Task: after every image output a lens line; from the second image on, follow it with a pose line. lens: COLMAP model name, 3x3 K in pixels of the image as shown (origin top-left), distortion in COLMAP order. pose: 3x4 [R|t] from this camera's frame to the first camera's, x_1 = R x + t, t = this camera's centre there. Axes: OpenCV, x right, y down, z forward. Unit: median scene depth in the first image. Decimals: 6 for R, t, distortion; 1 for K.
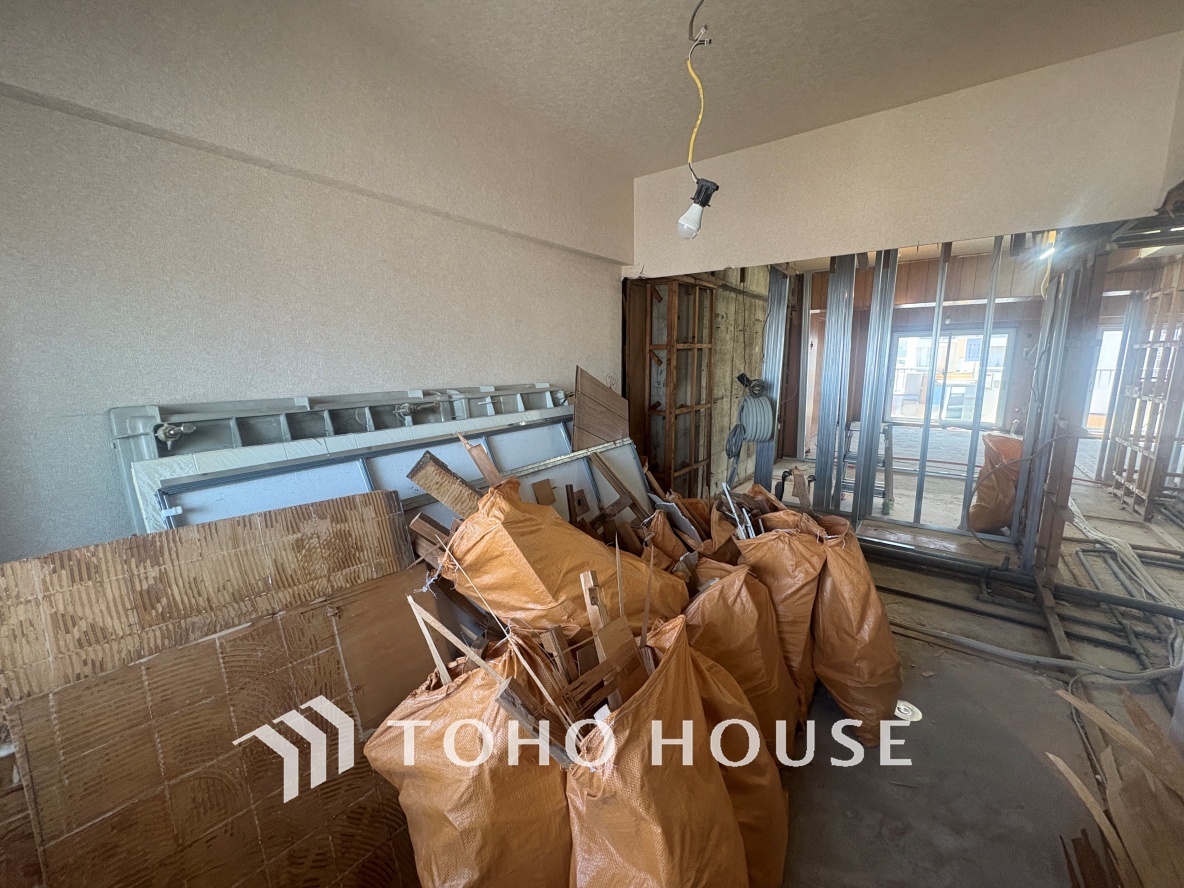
lens RADIAL K [[471.8, 0, 589.3], [0, 471.8, 443.1], [0, 0, 1]] dist [-0.000196, 0.000451]
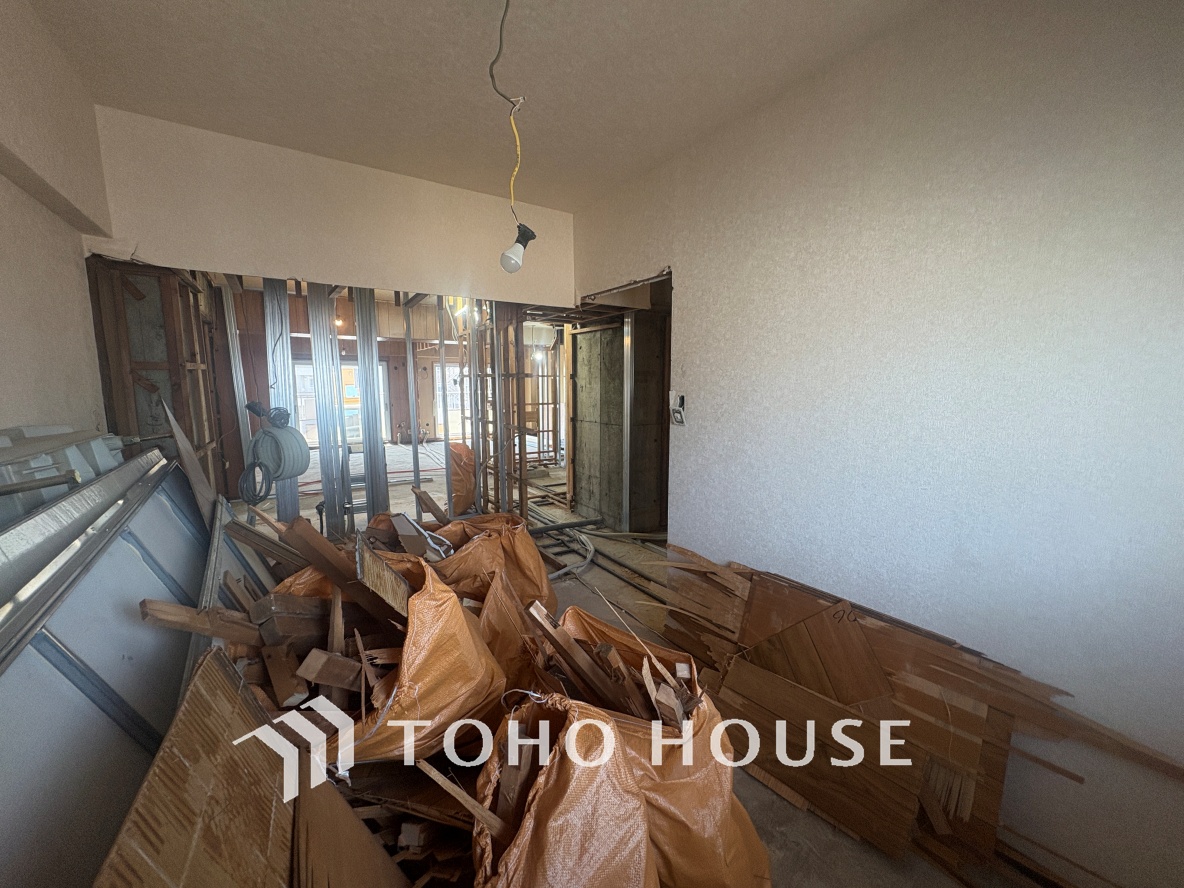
lens RADIAL K [[471.8, 0, 592.6], [0, 471.8, 446.4], [0, 0, 1]] dist [-0.000196, 0.000451]
pose [[0.327672, -0.116088, 0.937633, -0.310047], [0.161909, 0.984641, 0.065326, -0.033187], [-0.930815, 0.130406, 0.341435, 0.201225]]
